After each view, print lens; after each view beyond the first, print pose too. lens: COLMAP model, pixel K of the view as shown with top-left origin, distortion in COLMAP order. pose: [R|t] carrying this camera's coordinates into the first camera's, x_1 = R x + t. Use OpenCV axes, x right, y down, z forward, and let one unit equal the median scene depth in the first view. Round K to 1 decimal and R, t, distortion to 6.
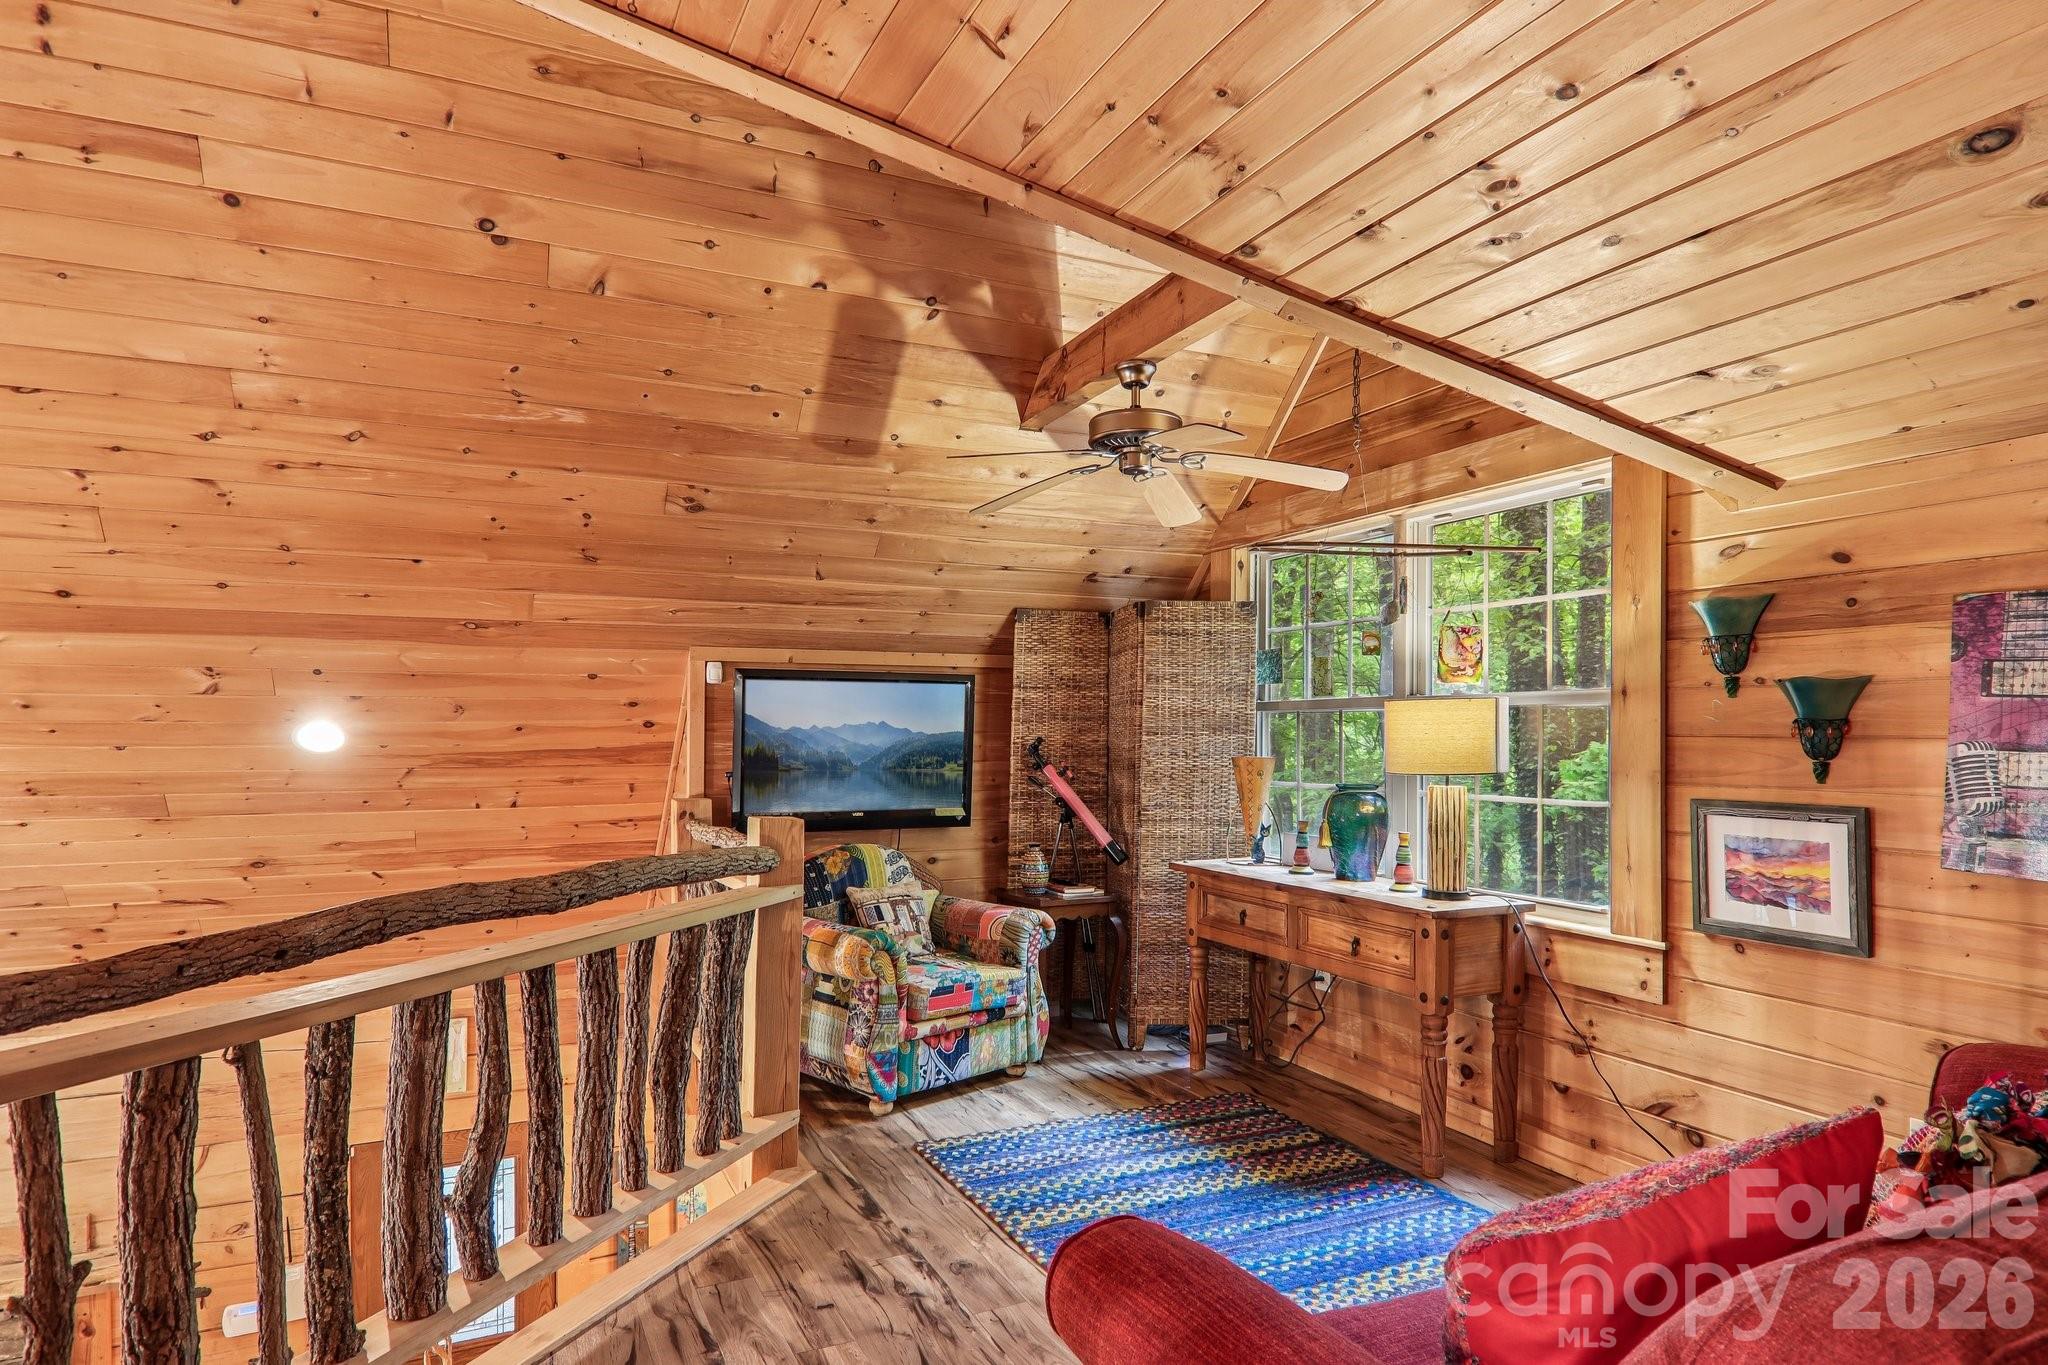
lens RADIAL K [[1150.9, 0, 1030.7], [0, 1150.9, 716.2], [0, 0, 1]] dist [0.019823, -0.020472]
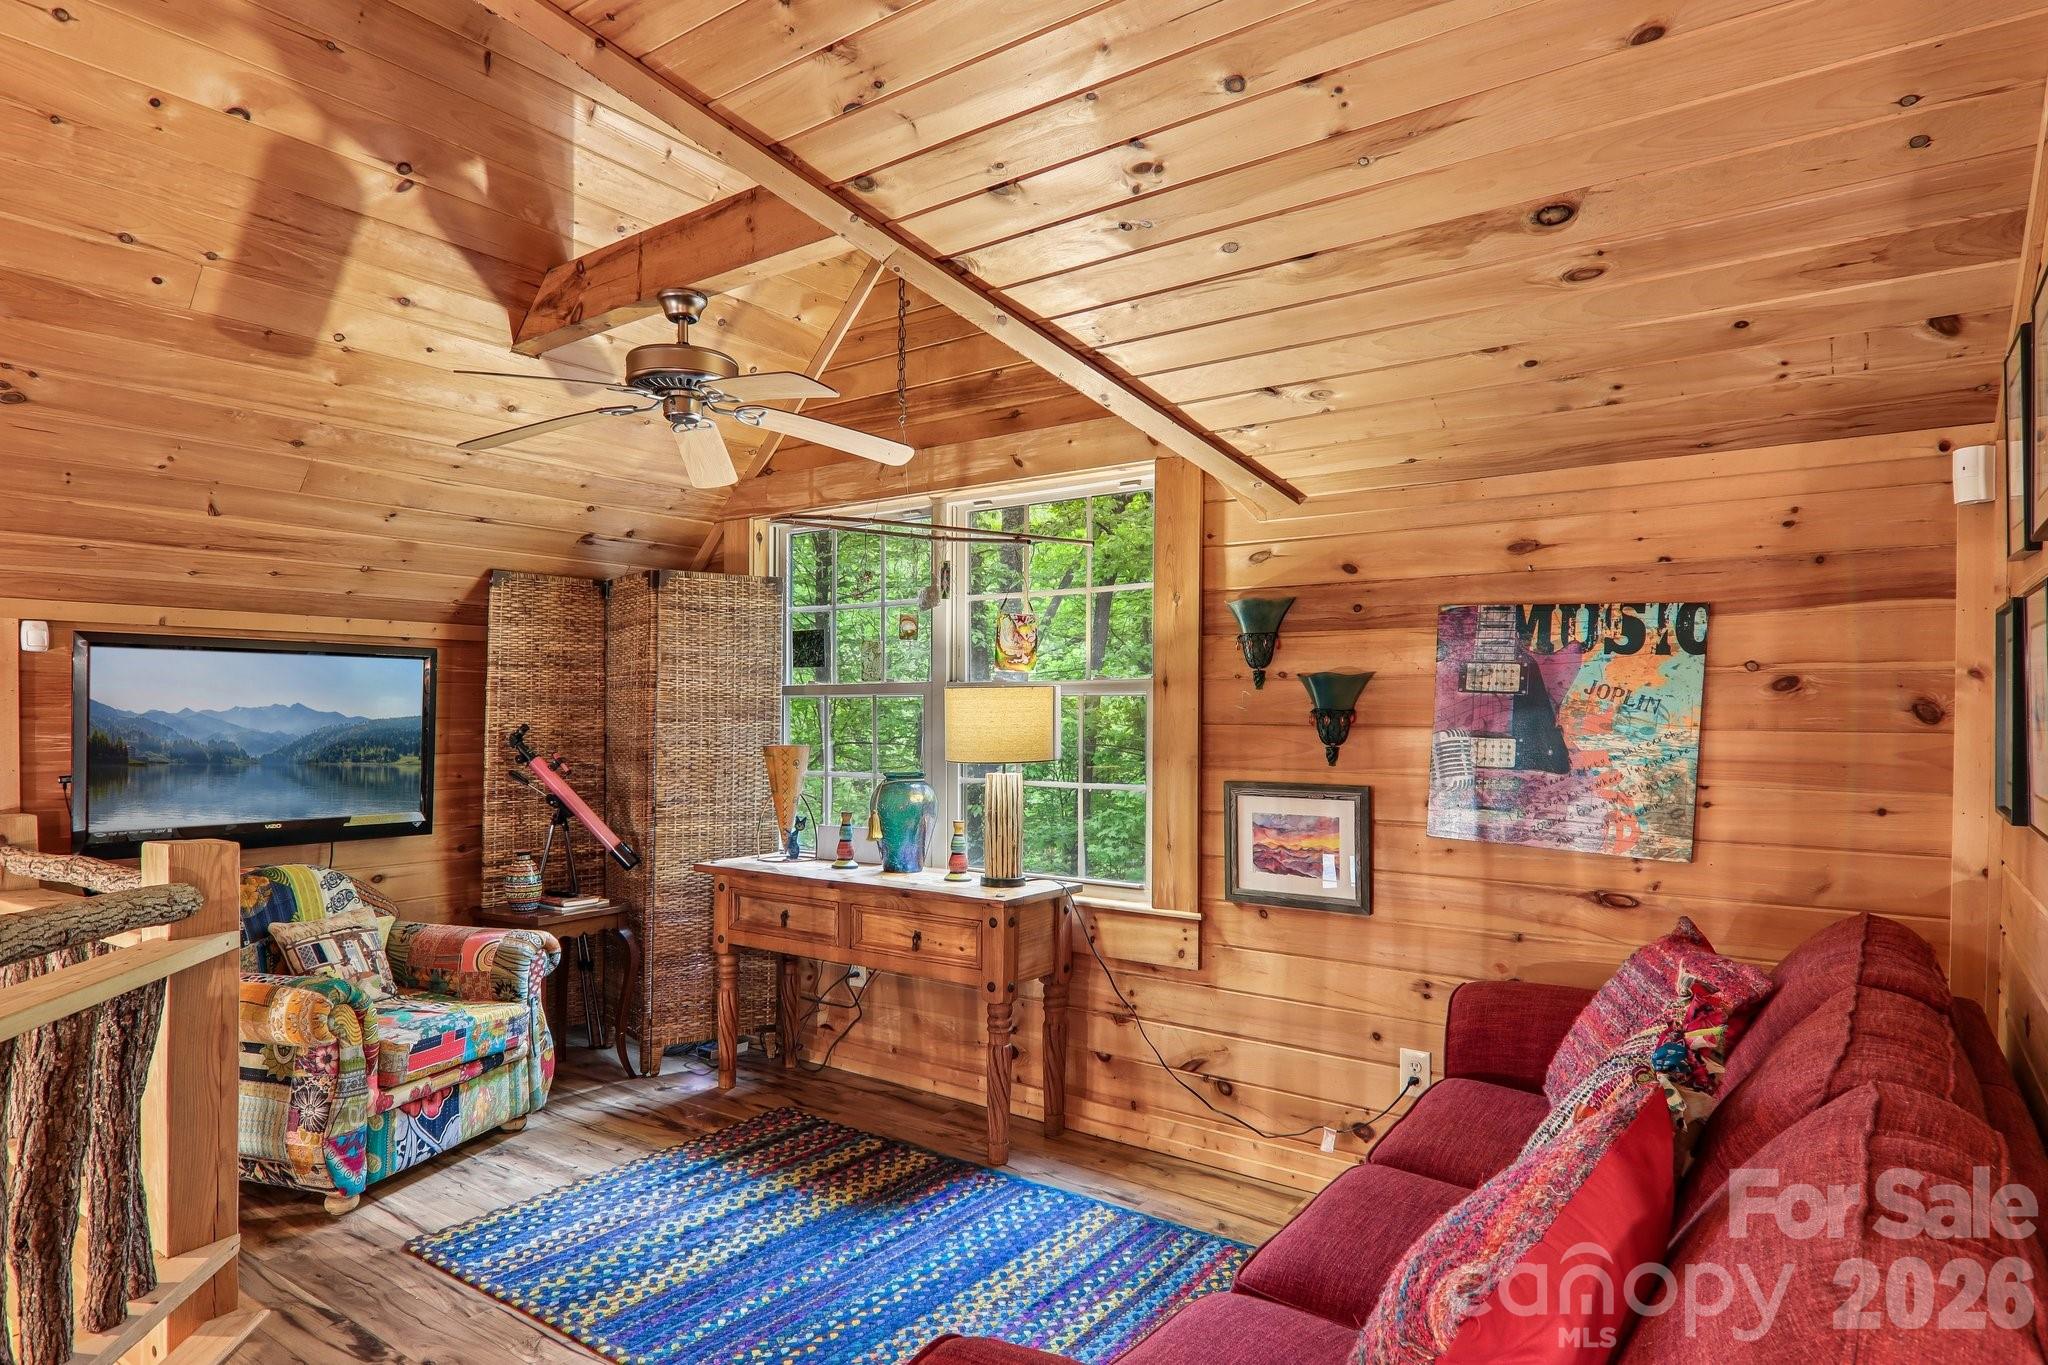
lens RADIAL K [[1159.3, 0, 1033.5], [0, 1159.3, 731.0], [0, 0, 1]] dist [0.020293, -0.021298]
pose [[0.880507, -0.007111, 0.473980, -0.095825], [-0.007188, 0.999572, 0.028350, -0.005265], [-0.473979, -0.028369, 0.880079, 0.103688]]
